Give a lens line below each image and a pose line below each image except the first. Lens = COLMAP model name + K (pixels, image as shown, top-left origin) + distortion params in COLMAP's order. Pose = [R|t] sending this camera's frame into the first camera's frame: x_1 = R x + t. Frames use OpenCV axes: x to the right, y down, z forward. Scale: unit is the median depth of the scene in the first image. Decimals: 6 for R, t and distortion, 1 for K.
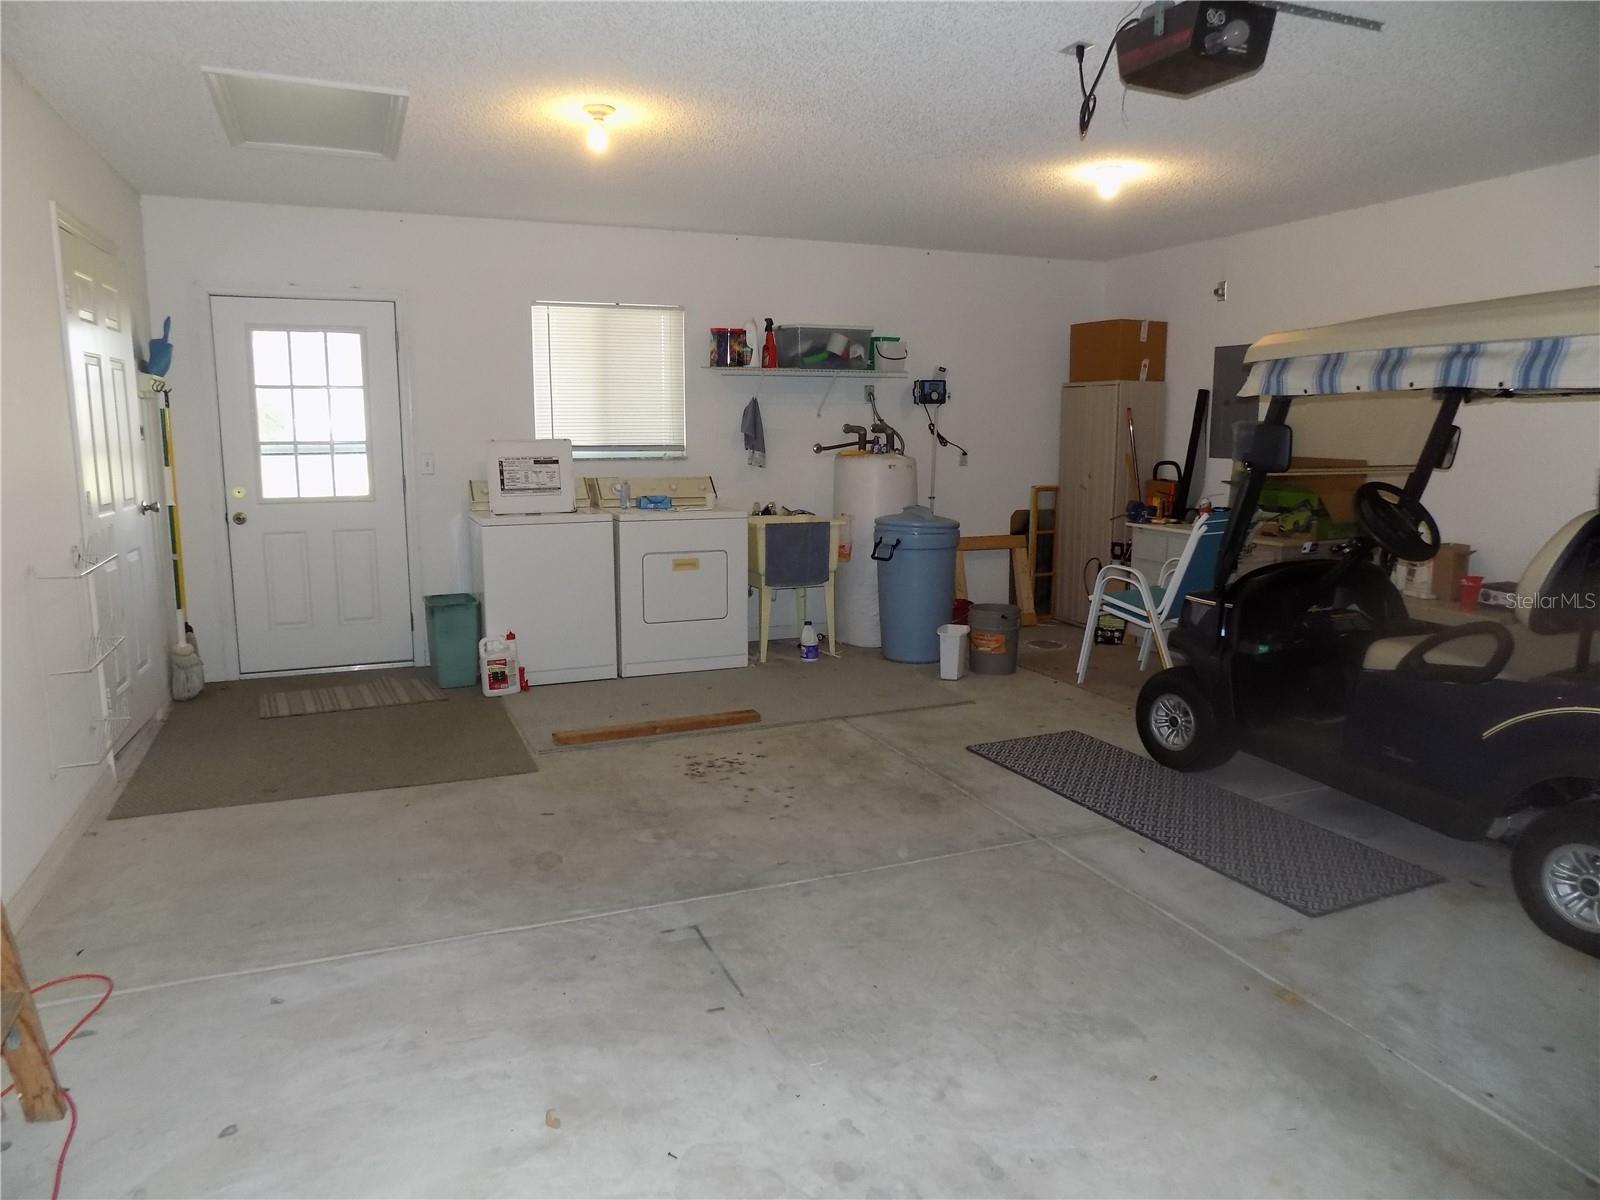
lens RADIAL K [[1080.1, 0, 799.4], [0, 1080.1, 600.0], [0, 0, 1]] dist [-0.042151, 0.038214]
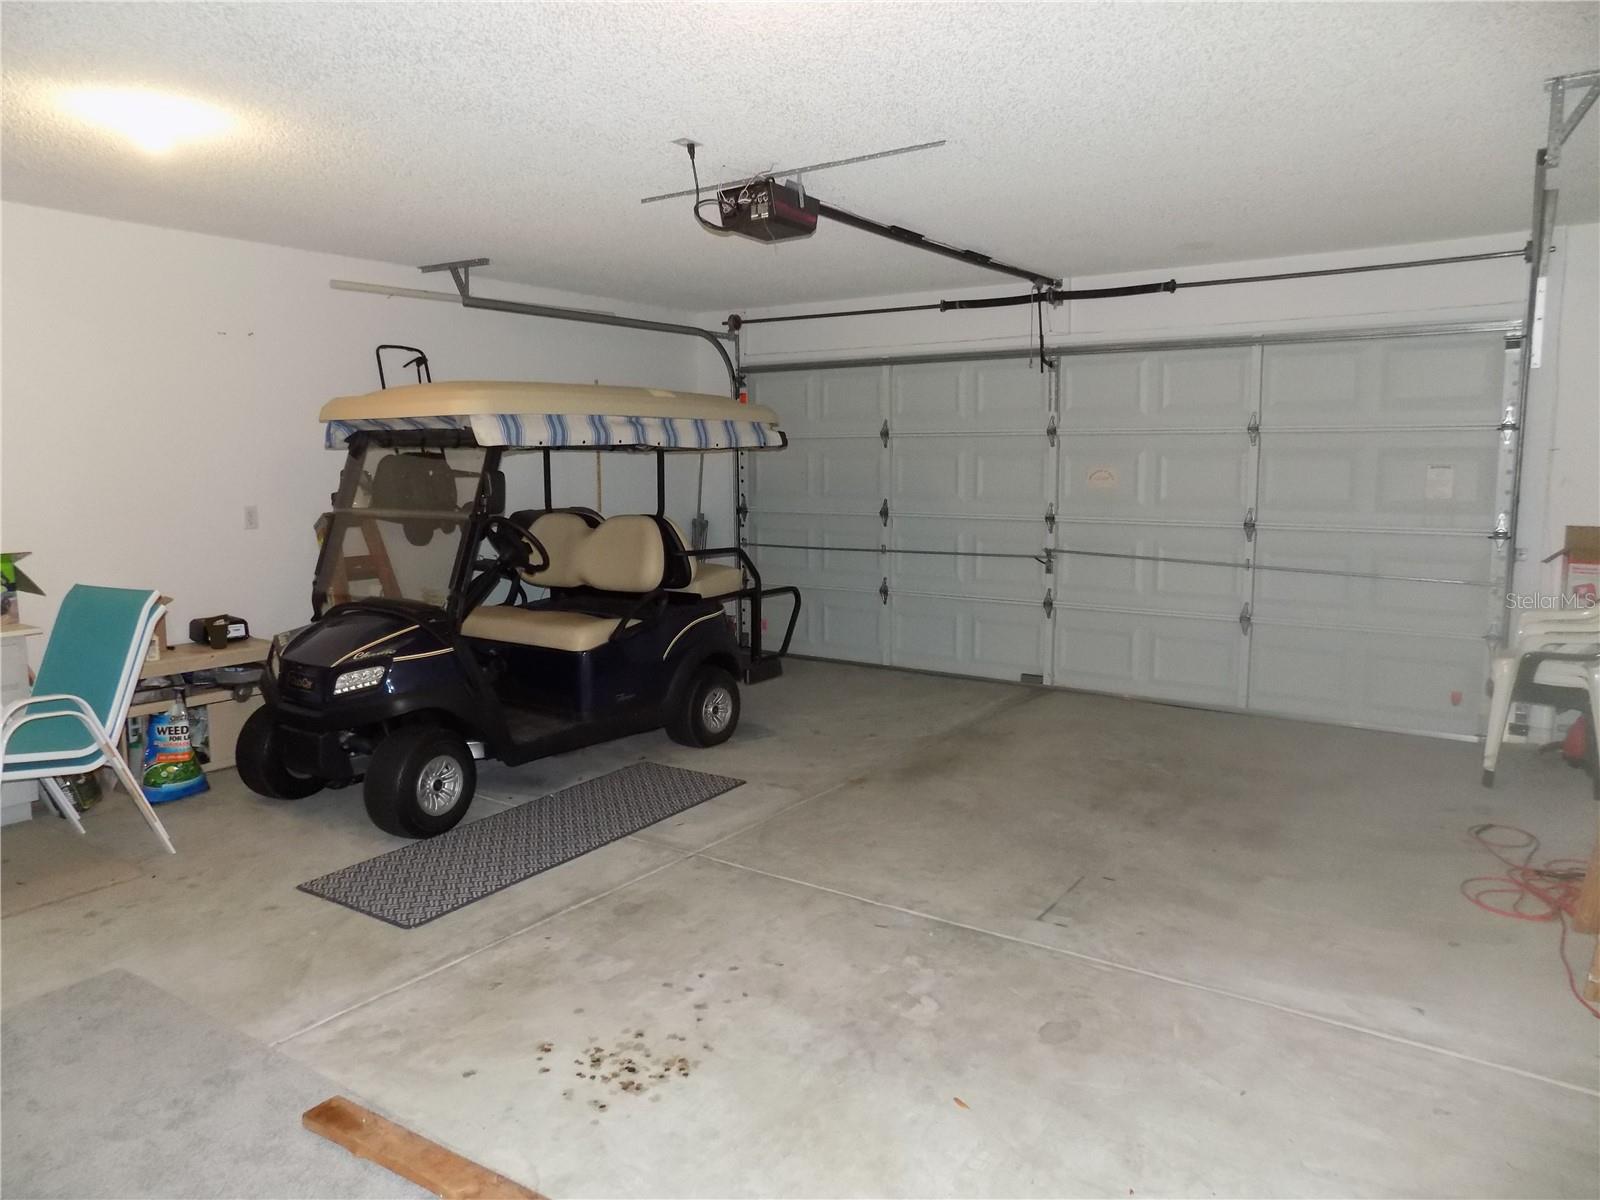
lens RADIAL K [[1080.1, 0, 797.8], [0, 1080.1, 599.5], [0, 0, 1]] dist [-0.042151, 0.038214]
pose [[-0.549075, -0.111291, 0.828330, -0.609582], [0.131073, 0.967364, 0.216856, -0.214982], [-0.825431, 0.227642, -0.516568, 1.217137]]
